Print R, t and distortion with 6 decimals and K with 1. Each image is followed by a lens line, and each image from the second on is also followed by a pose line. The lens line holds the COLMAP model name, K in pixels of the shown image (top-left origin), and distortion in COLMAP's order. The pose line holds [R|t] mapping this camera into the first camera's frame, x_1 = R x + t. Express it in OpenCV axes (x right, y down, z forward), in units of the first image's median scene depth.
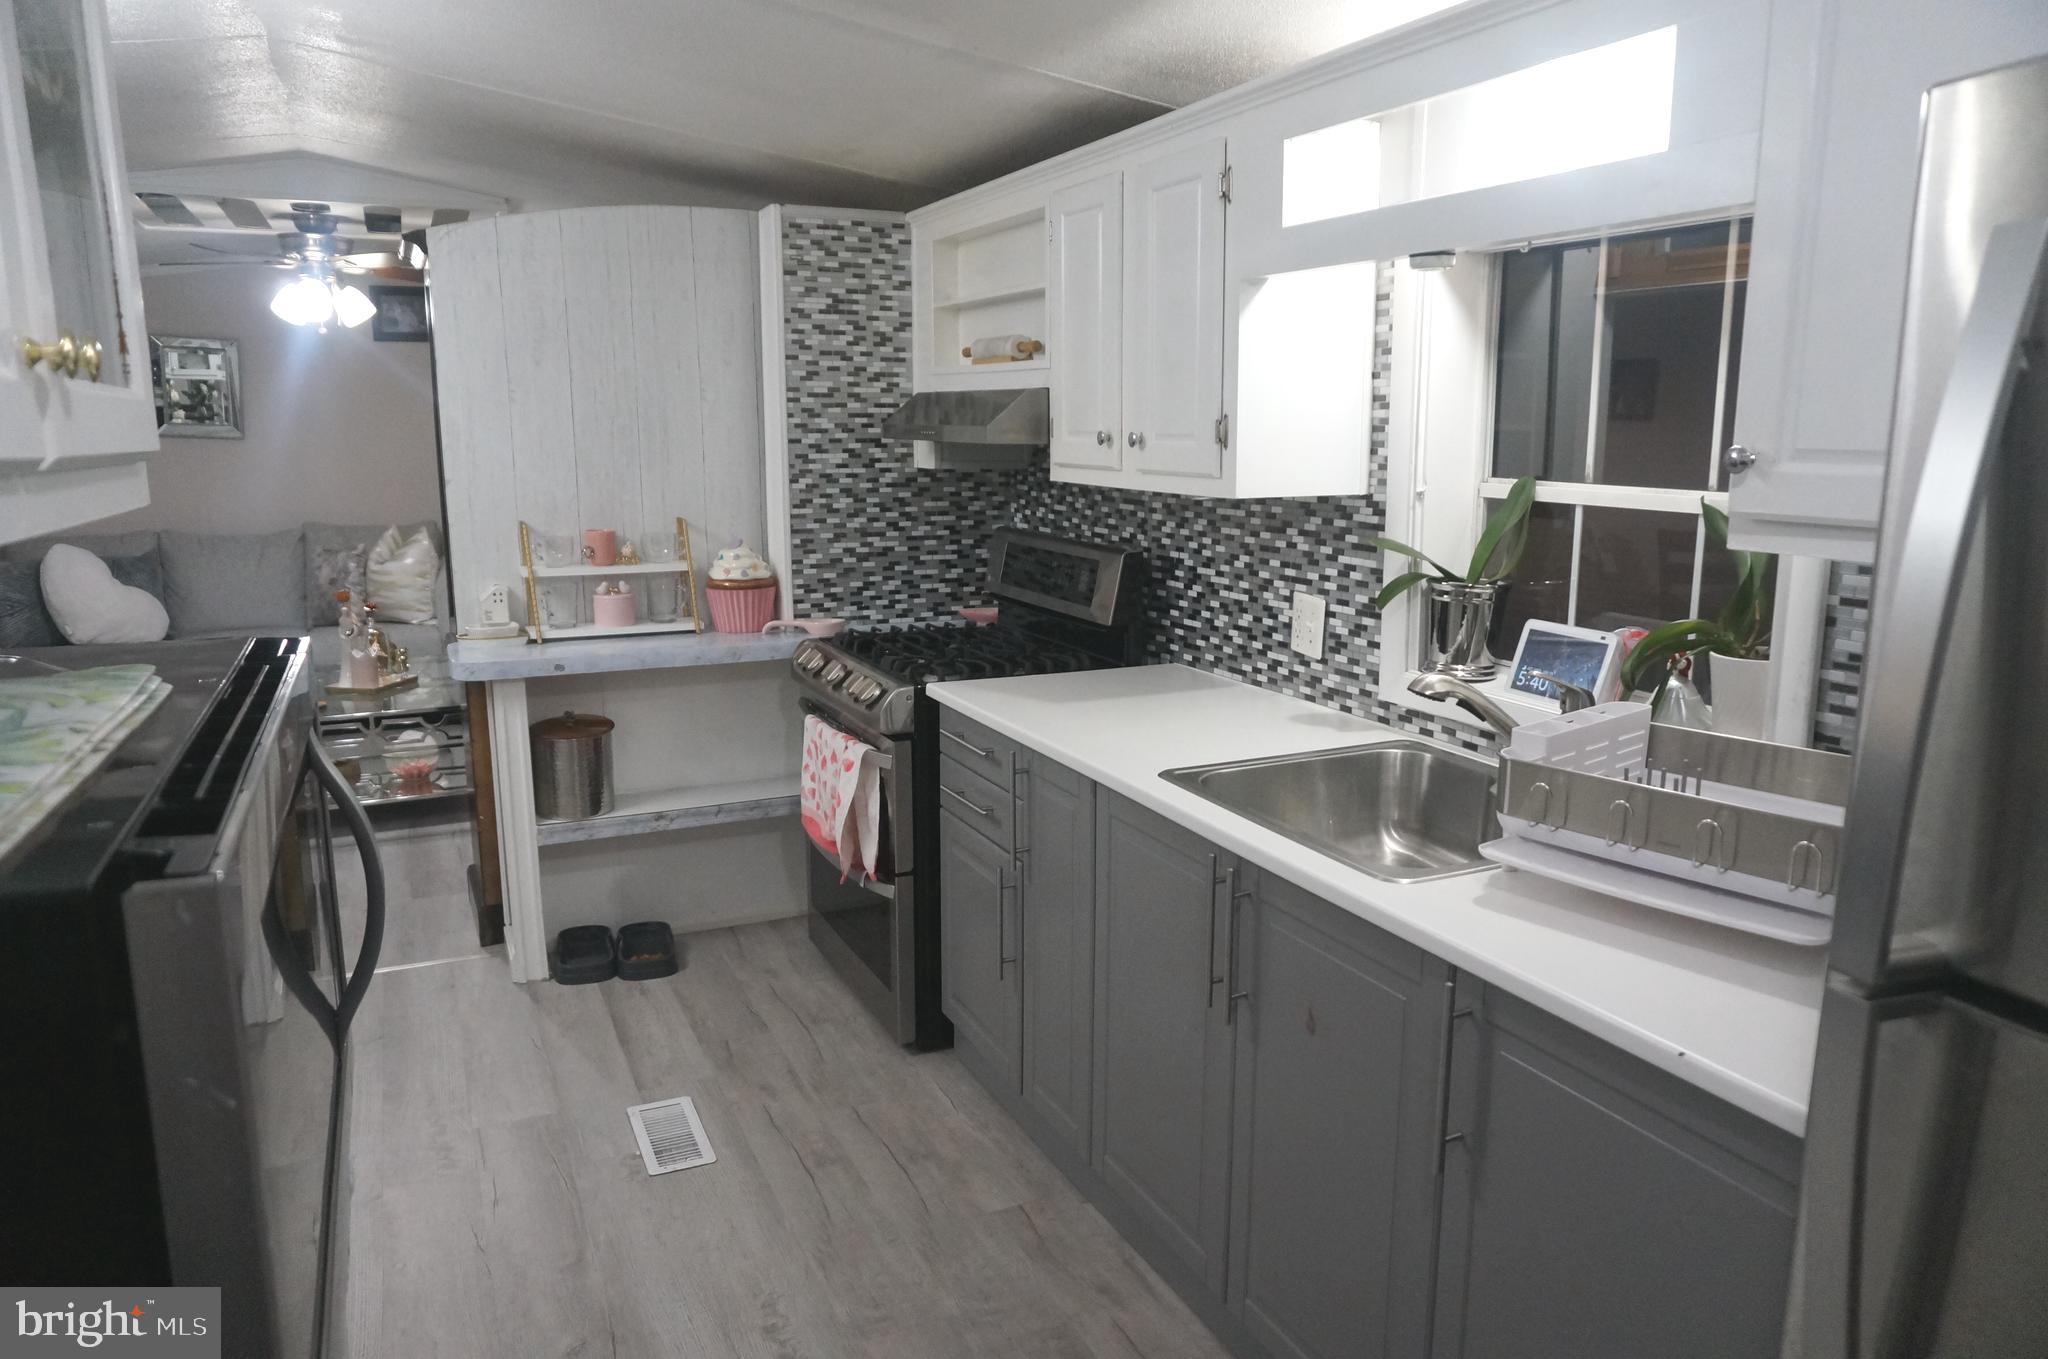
lens RADIAL K [[1365.7, 0, 1022.9], [0, 1365.7, 682.4], [0, 0, 1]] dist [-0.041577, 0.028110]
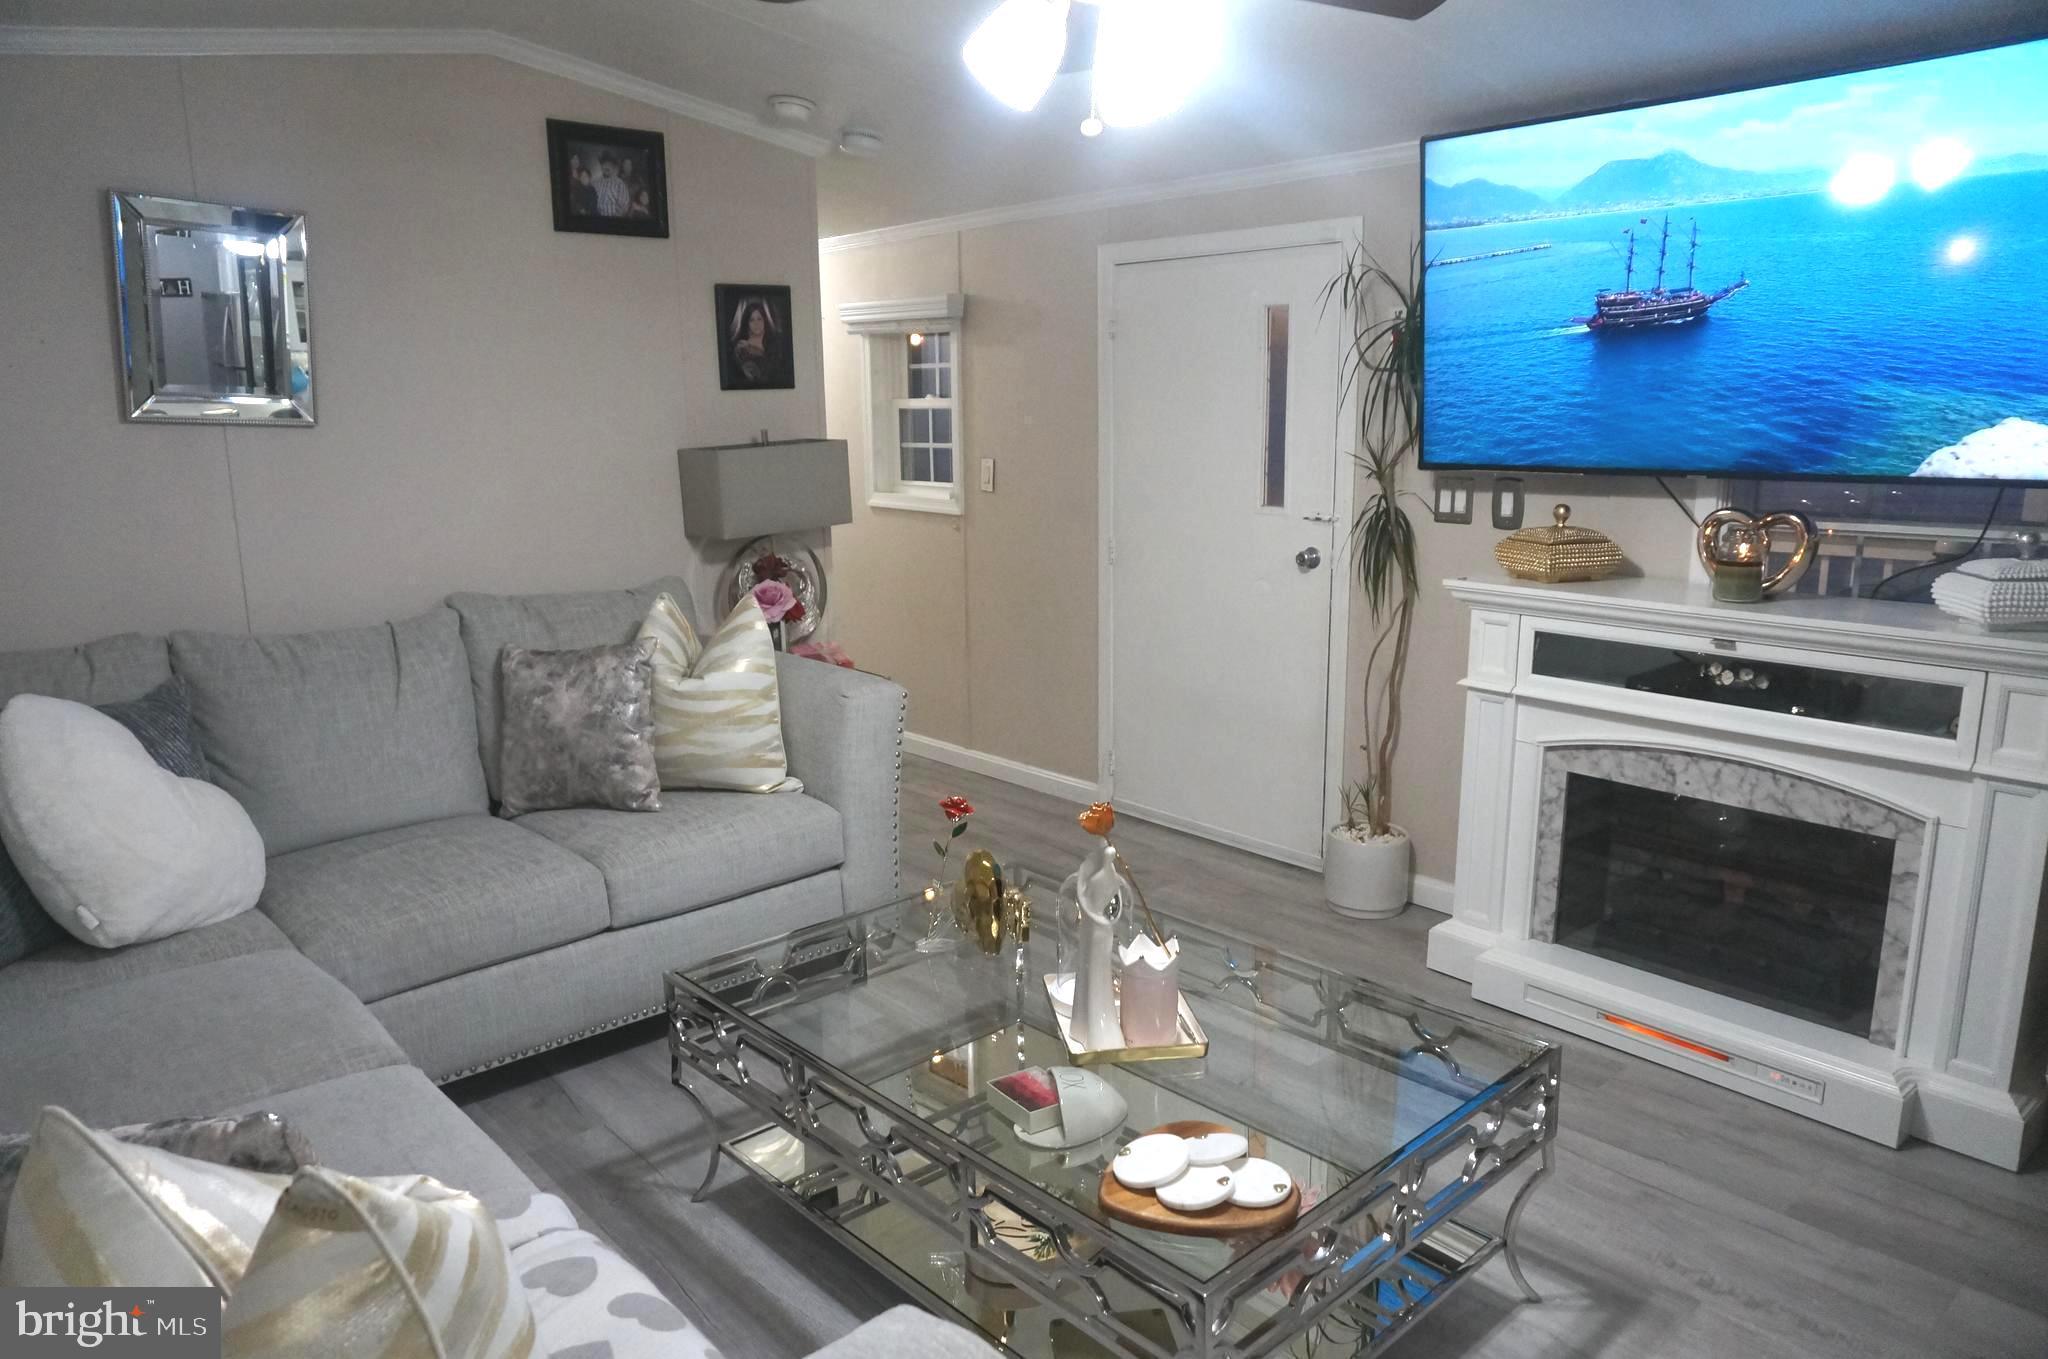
lens RADIAL K [[1365.7, 0, 1035.8], [0, 1365.7, 699.7], [0, 0, 1]] dist [-0.041577, 0.028110]
pose [[0.956862, -0.068519, 0.282348, -1.017717], [0.061629, 0.997546, 0.033224, -0.180884], [-0.283932, -0.014390, 0.958737, 1.010526]]
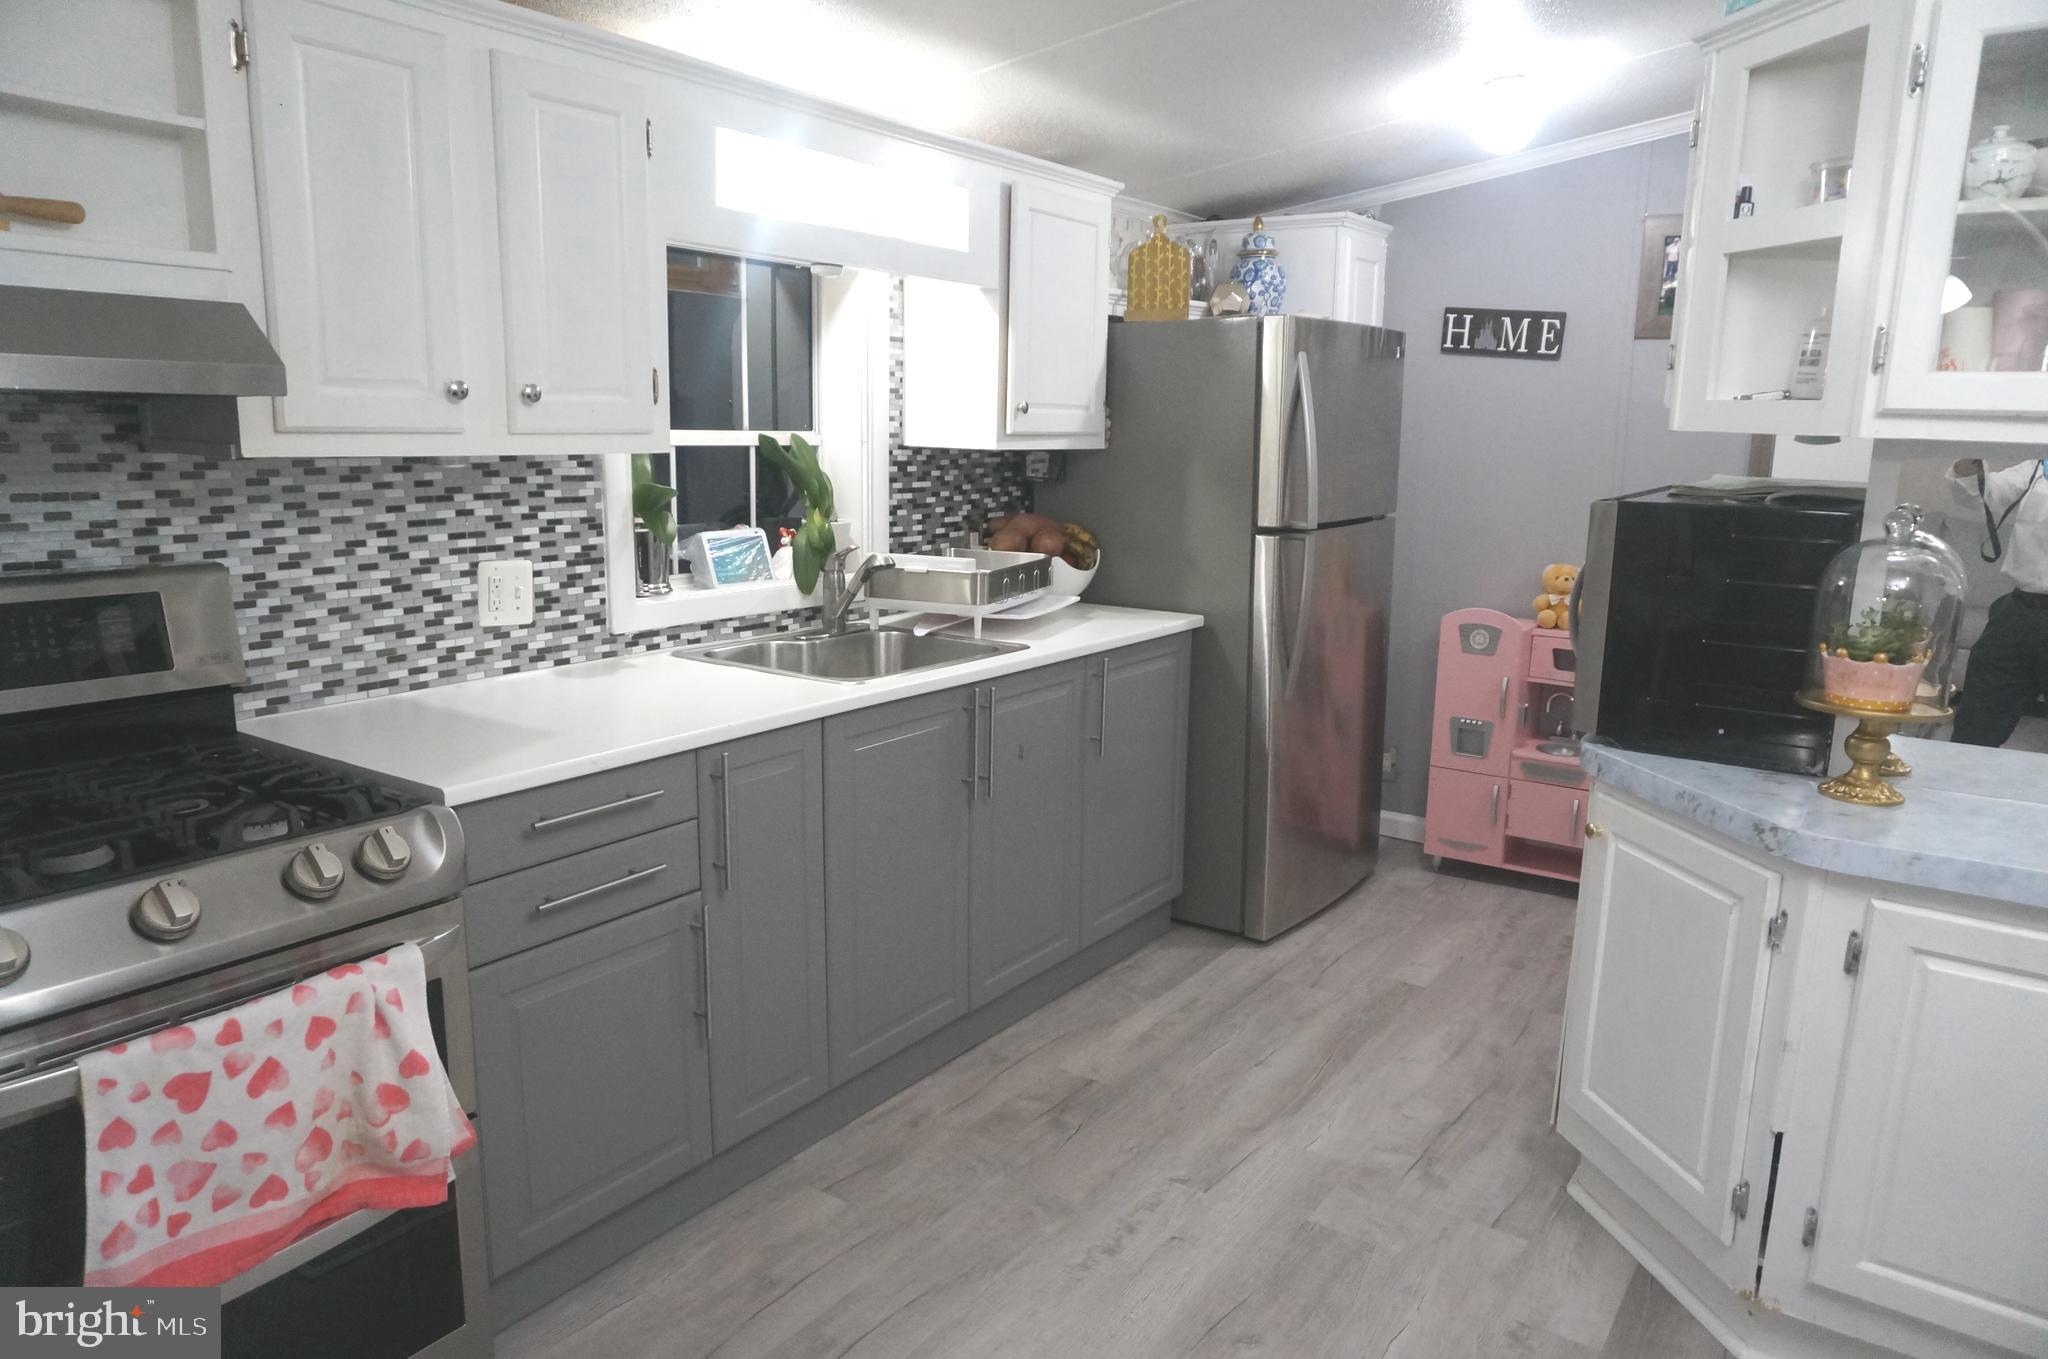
lens RADIAL K [[1365.7, 0, 1029.7], [0, 1365.7, 685.6], [0, 0, 1]] dist [-0.041577, 0.028110]
pose [[-0.505867, -0.173479, 0.844987, -0.665140], [0.145214, 0.948463, 0.281659, -0.165508], [-0.850301, 0.265186, -0.454604, 0.975142]]
